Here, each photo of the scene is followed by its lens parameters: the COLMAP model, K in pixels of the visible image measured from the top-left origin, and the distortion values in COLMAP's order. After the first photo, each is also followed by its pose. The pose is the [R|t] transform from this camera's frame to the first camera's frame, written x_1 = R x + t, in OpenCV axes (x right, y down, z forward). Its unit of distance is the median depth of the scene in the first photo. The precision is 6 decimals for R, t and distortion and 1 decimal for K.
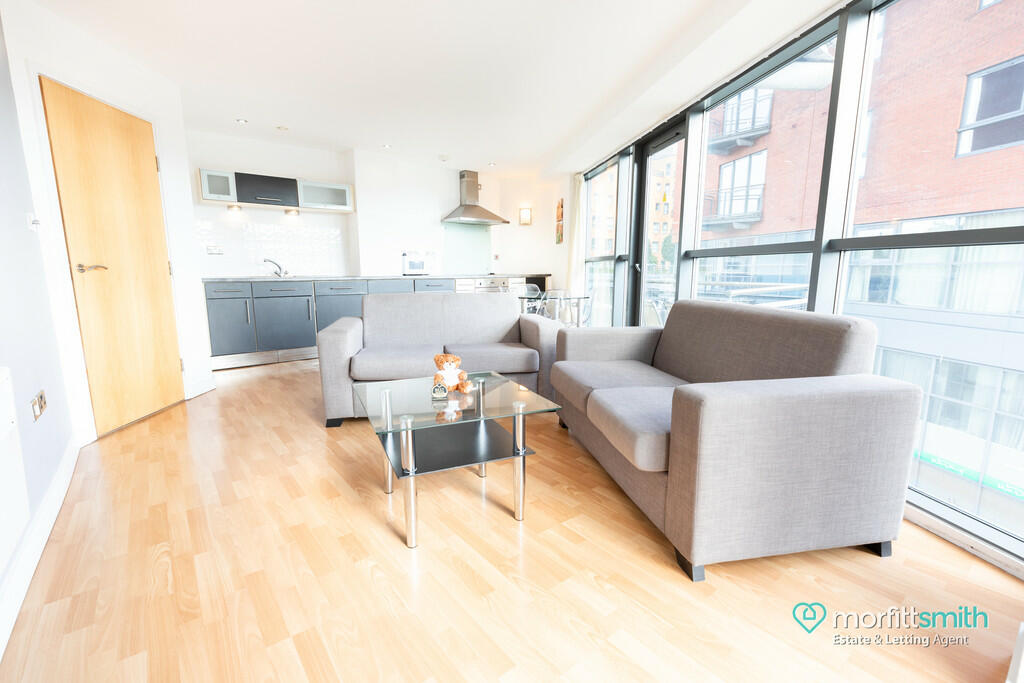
lens RADIAL K [[459.0, 0, 512.0], [0, 459.0, 341.5], [0, 0, 1]] dist [0.001378, 0.000037]
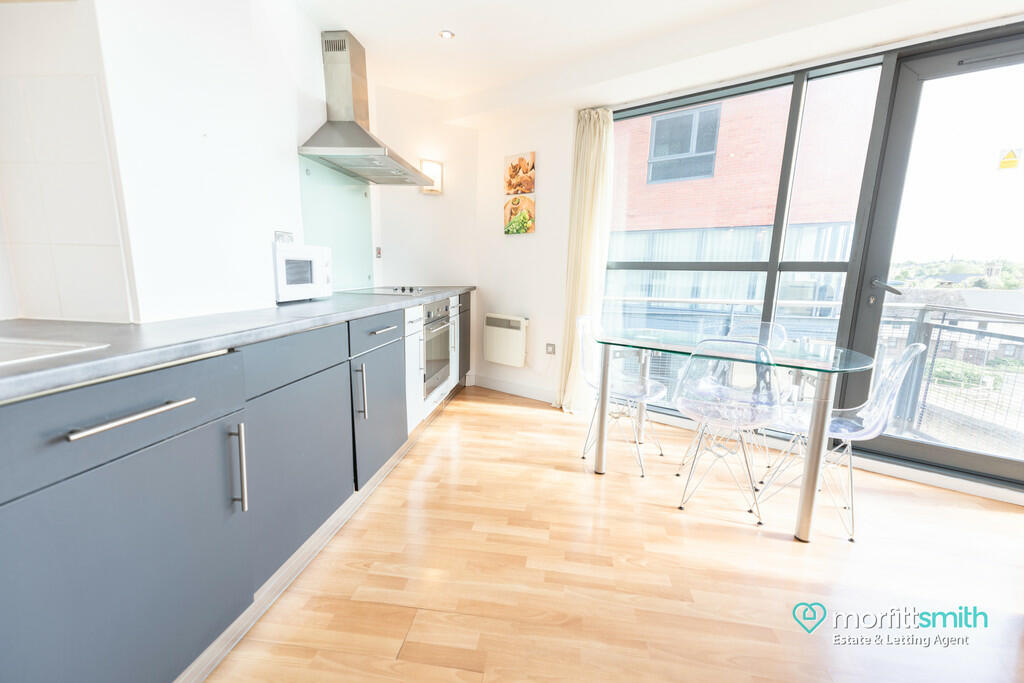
lens RADIAL K [[454.1, 0, 513.9], [0, 454.1, 345.4], [0, 0, 1]] dist [0.054192, -0.000071]
pose [[0.714876, -0.106751, 0.691055, -0.347497], [0.097435, 0.993844, 0.052731, -0.120557], [-0.692430, 0.029637, 0.720876, 0.686304]]
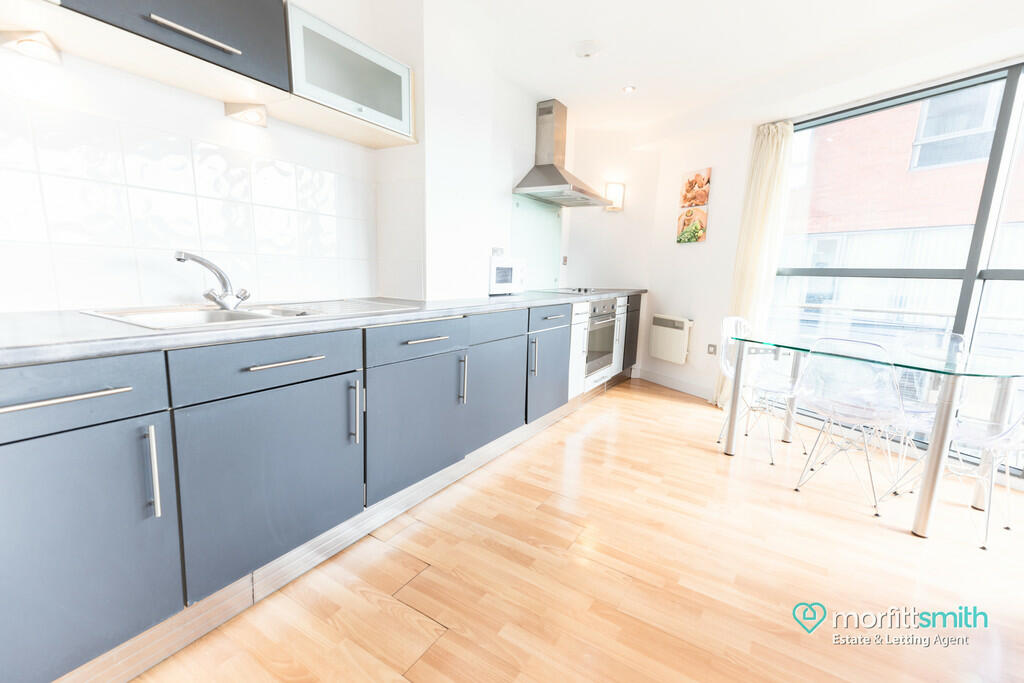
lens RADIAL K [[450.0, 0, 506.7], [0, 450.0, 341.6], [0, 0, 1]] dist [0.029639, 0.000043]
pose [[0.945693, -0.029907, 0.323681, -0.379633], [0.029526, 0.999545, 0.006089, -0.102364], [-0.323716, 0.003798, 0.946147, 0.571776]]
